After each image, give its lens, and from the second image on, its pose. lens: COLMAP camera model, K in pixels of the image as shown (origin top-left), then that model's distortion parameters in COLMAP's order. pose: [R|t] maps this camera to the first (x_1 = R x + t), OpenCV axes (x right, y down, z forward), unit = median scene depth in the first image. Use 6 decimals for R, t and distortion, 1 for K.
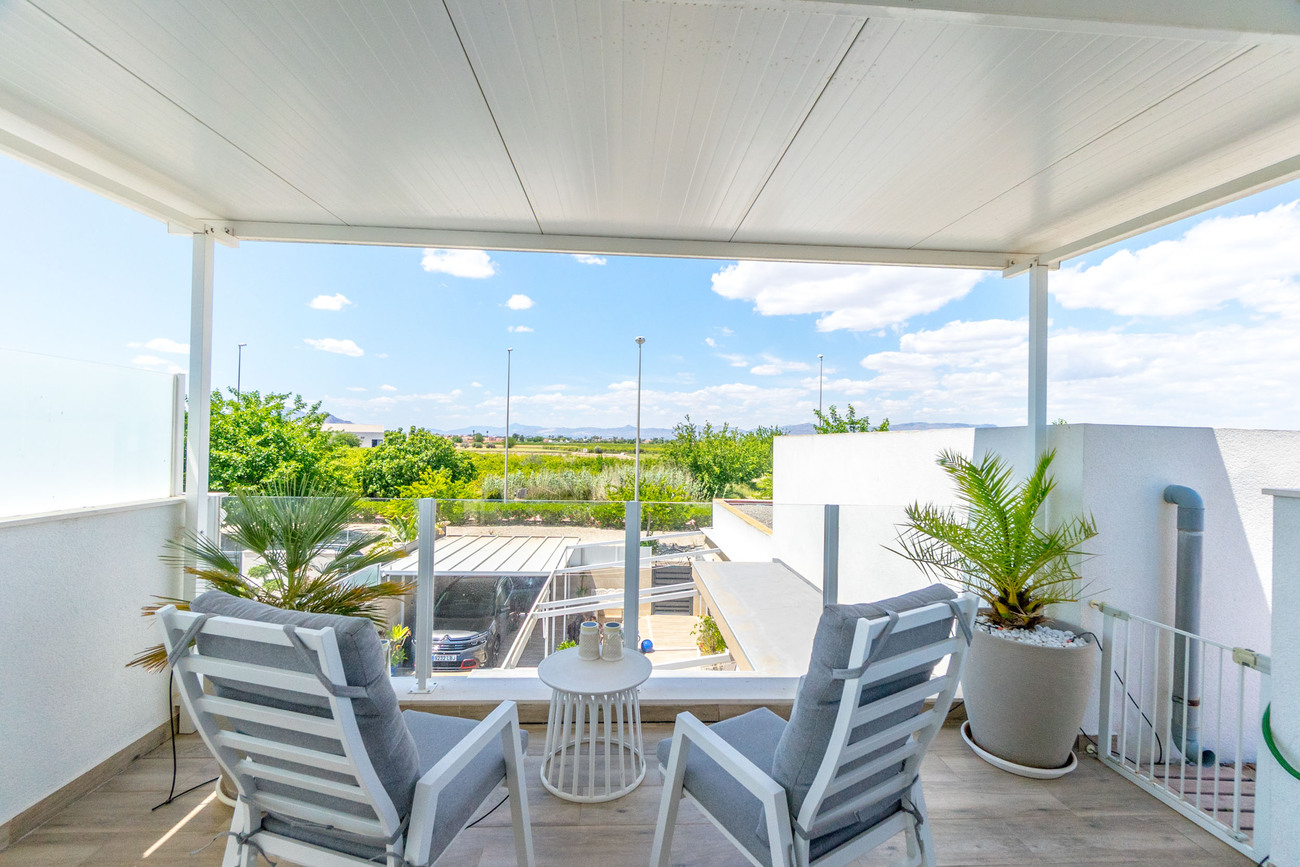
lens RADIAL K [[559.2, 0, 656.1], [0, 559.2, 433.7], [0, 0, 1]] dist [-0.001021, -0.000106]
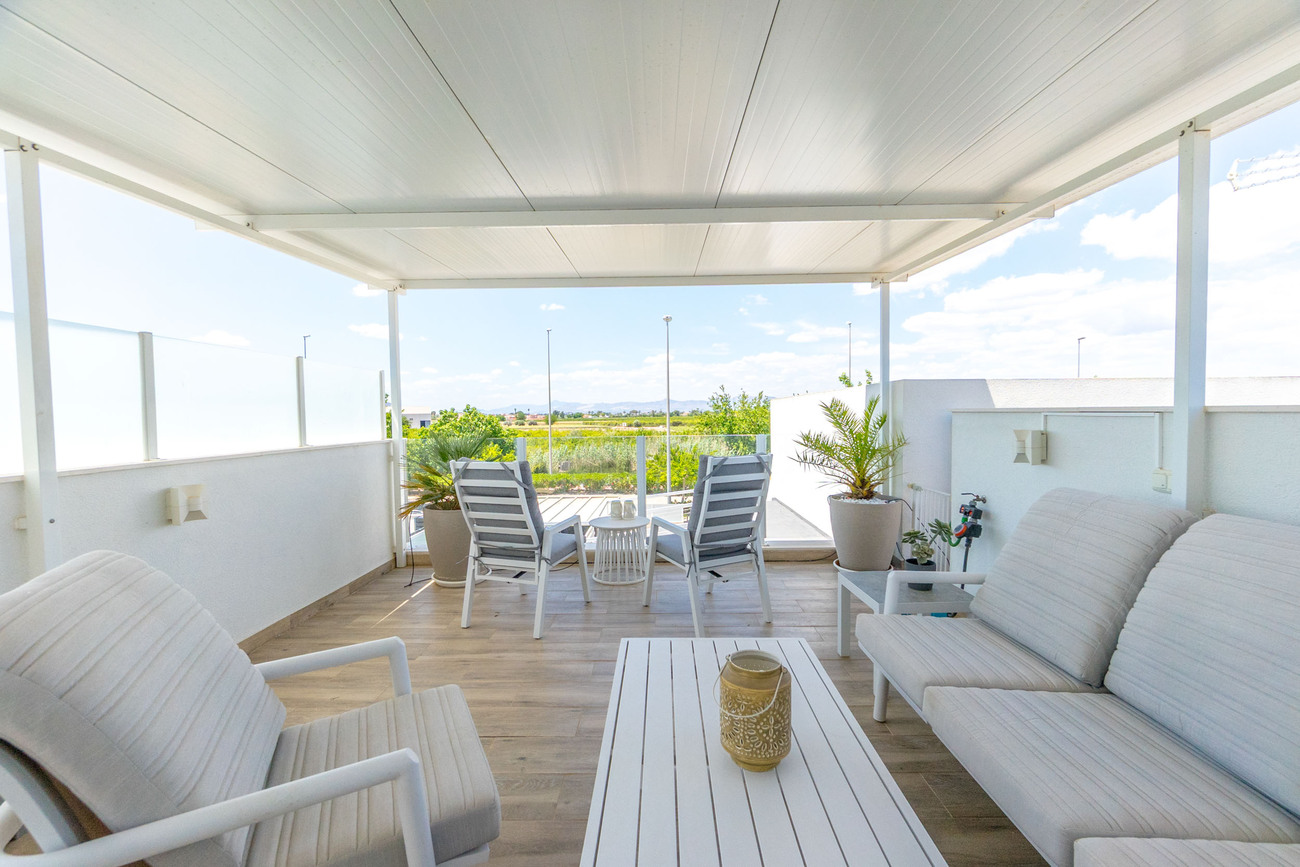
lens RADIAL K [[559.2, 0, 656.1], [0, 559.2, 433.7], [0, 0, 1]] dist [-0.001021, -0.000106]
pose [[0.997027, -0.030951, -0.070562, 0.013830], [0.034330, 0.998296, 0.047188, 0.004116], [0.068981, -0.049470, 0.996391, -0.074958]]
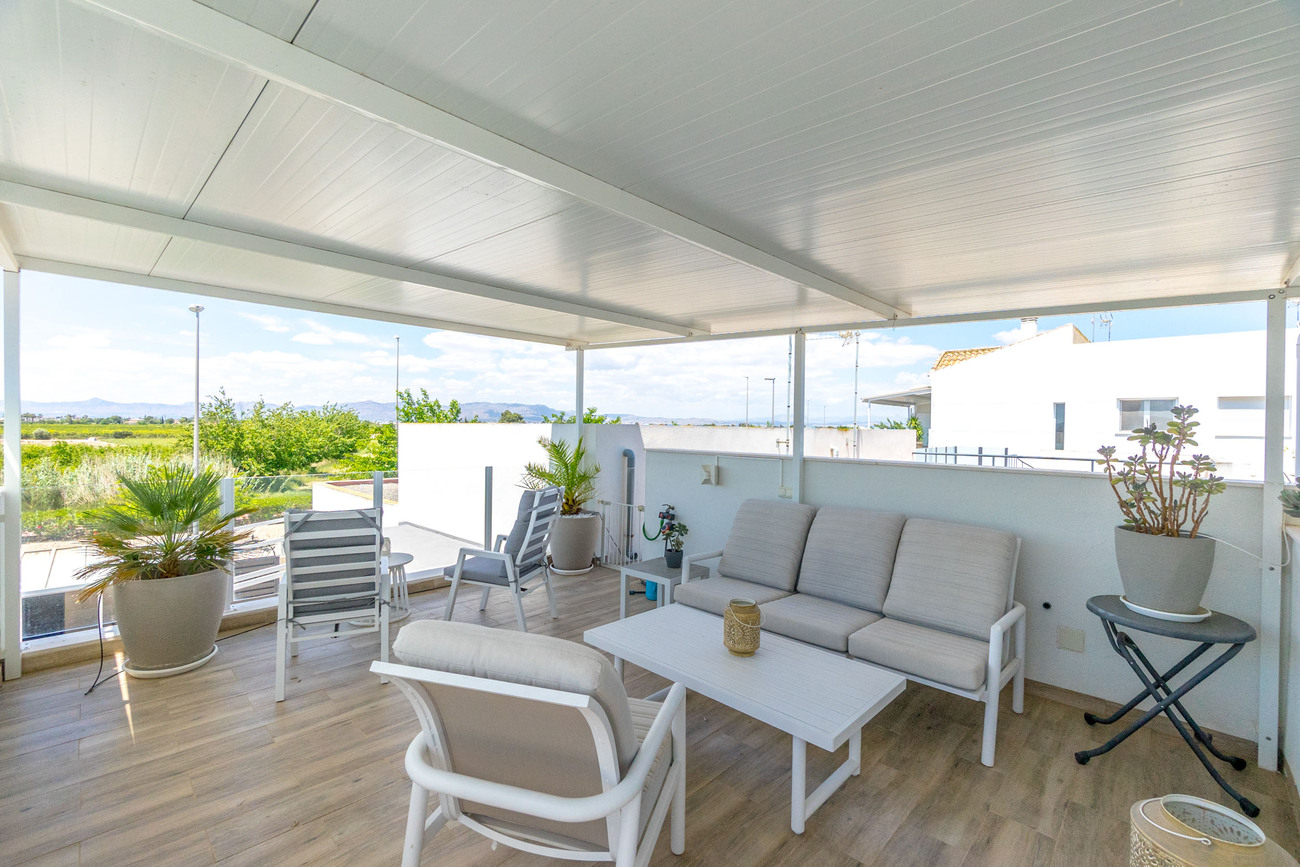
lens RADIAL K [[559.2, 0, 656.1], [0, 559.2, 433.7], [0, 0, 1]] dist [-0.001021, -0.000106]
pose [[0.735631, -0.019153, 0.677112, -0.061659], [-0.006878, 0.999337, 0.035740, -0.006139], [-0.677348, -0.030949, 0.735012, -0.086546]]
